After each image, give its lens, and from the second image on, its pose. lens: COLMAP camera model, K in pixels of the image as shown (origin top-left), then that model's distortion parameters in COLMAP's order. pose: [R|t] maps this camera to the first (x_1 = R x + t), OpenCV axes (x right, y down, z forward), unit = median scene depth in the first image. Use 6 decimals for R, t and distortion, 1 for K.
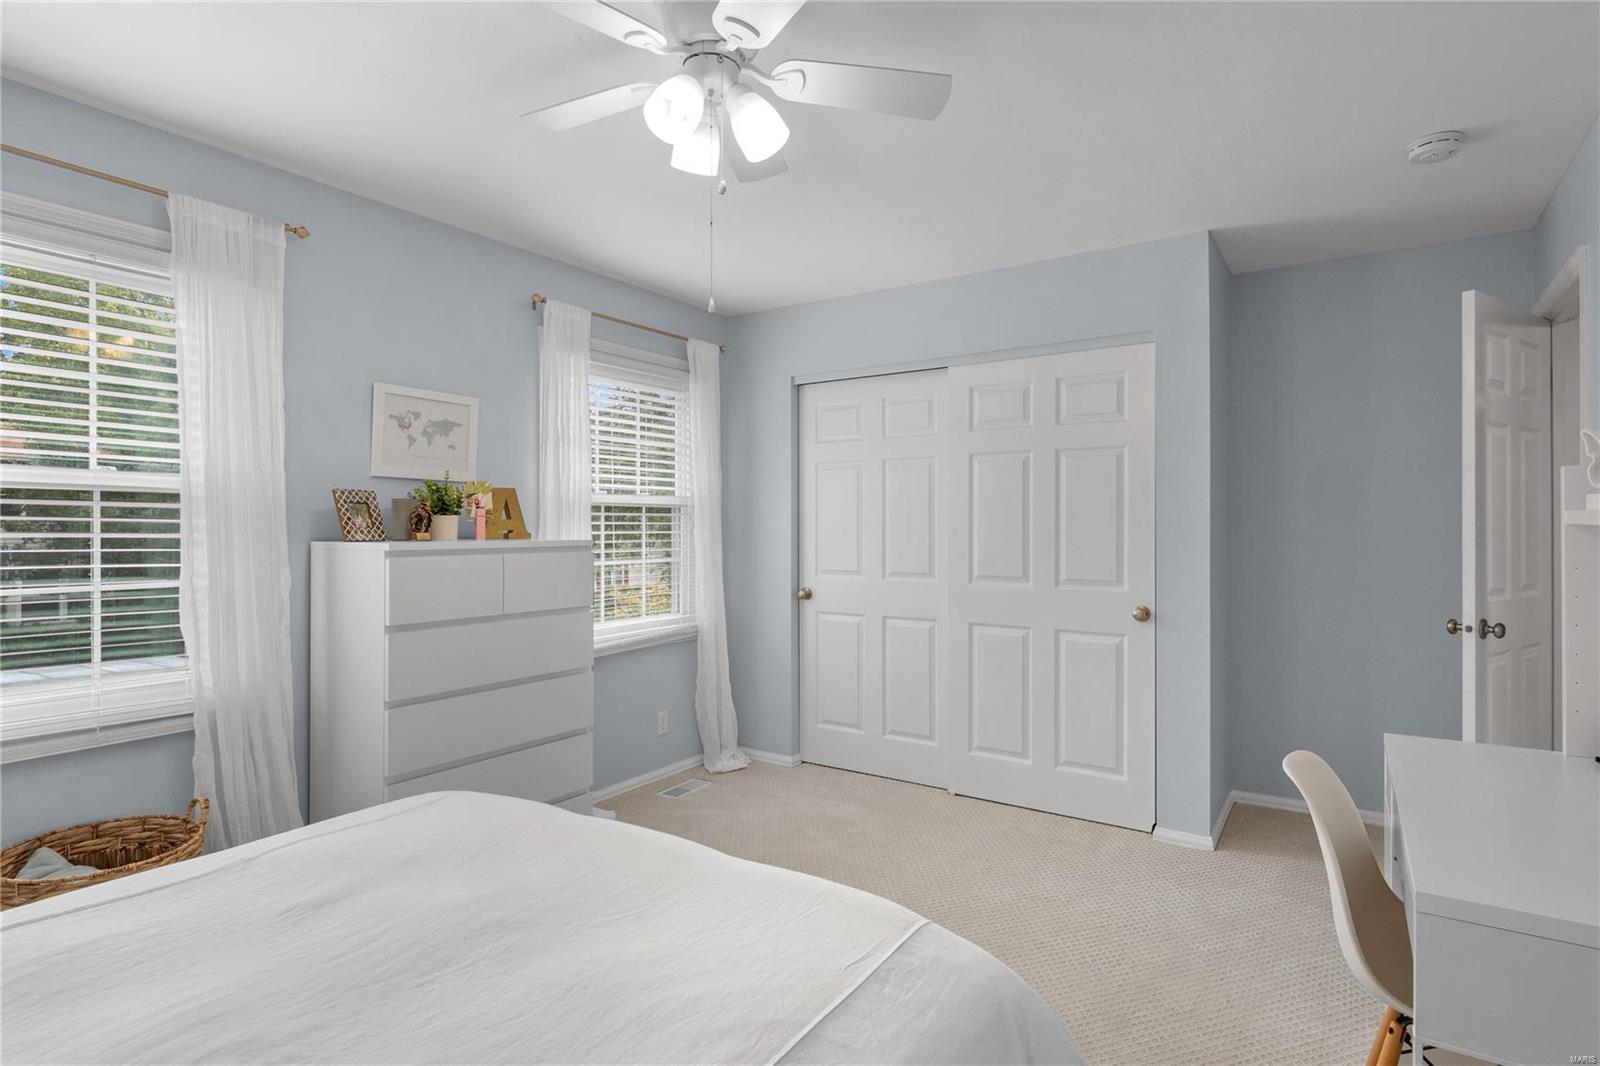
lens RADIAL K [[824.9, 0, 801.3], [0, 824.9, 528.2], [0, 0, 1]] dist [-0.000663, -0.004401]
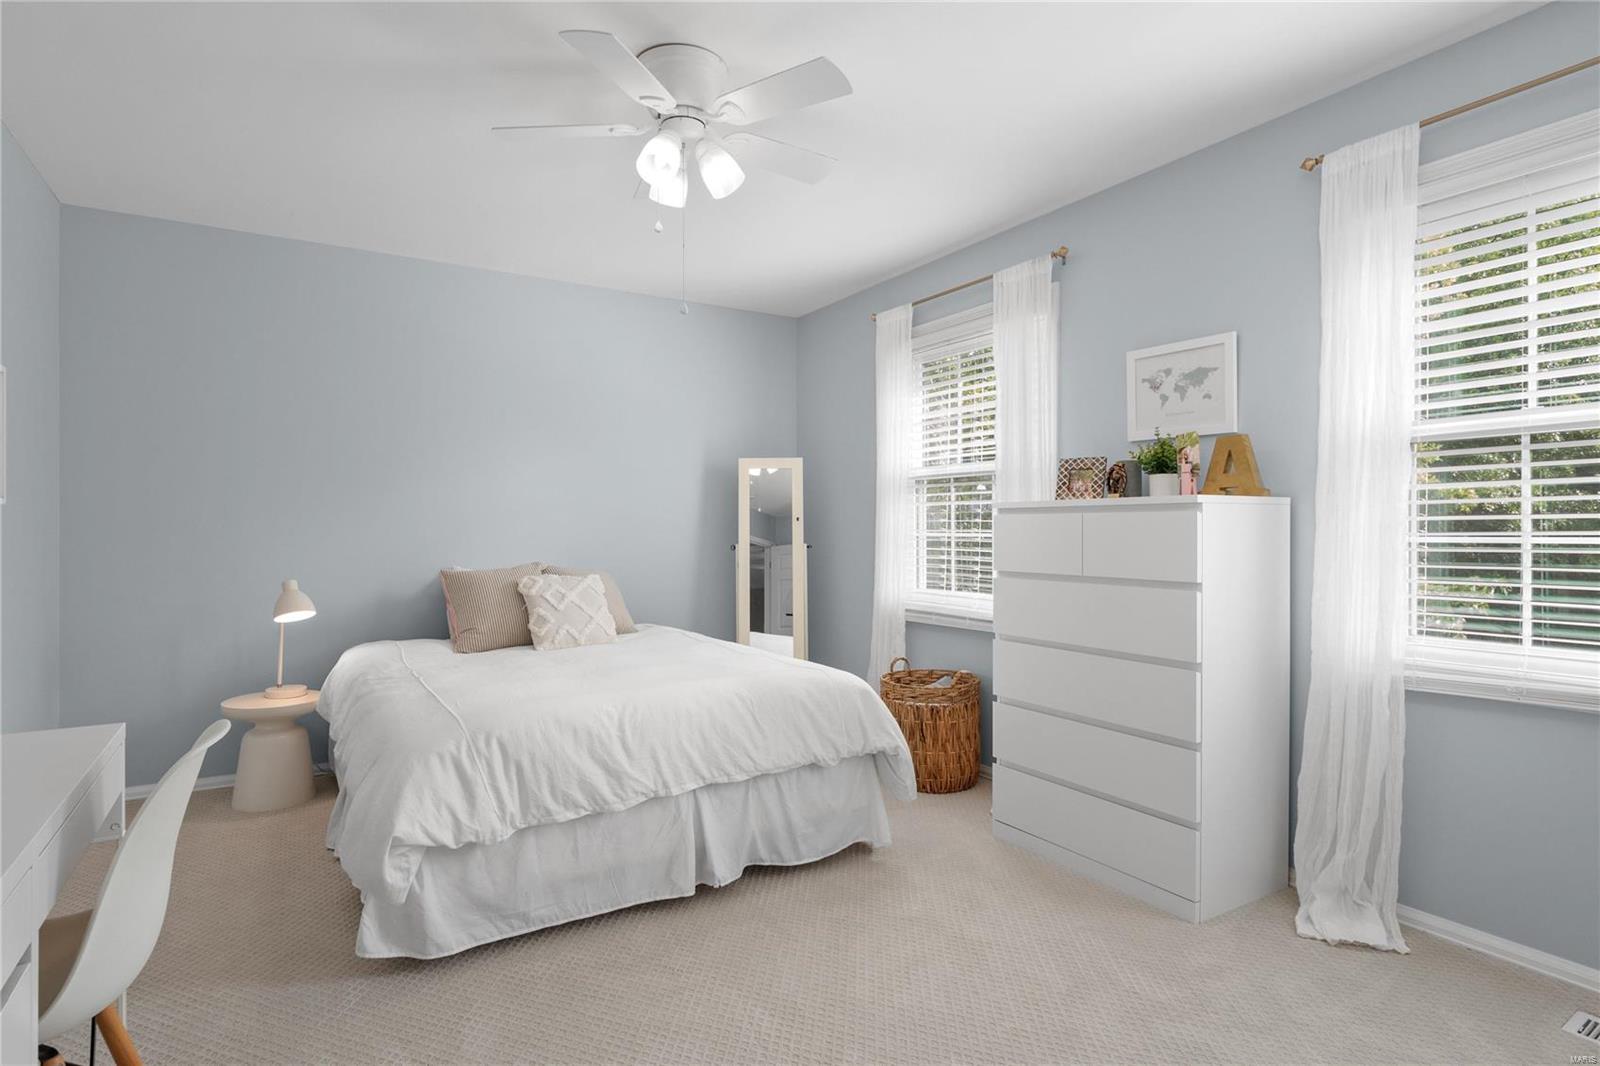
lens RADIAL K [[824.9, 0, 802.7], [0, 824.9, 532.5], [0, 0, 1]] dist [-0.000663, -0.004401]
pose [[-0.411478, 0.004824, -0.911407, 0.576627], [-0.001385, 0.999982, 0.005918, 0.044267], [0.911419, 0.003697, -0.411463, 0.995147]]
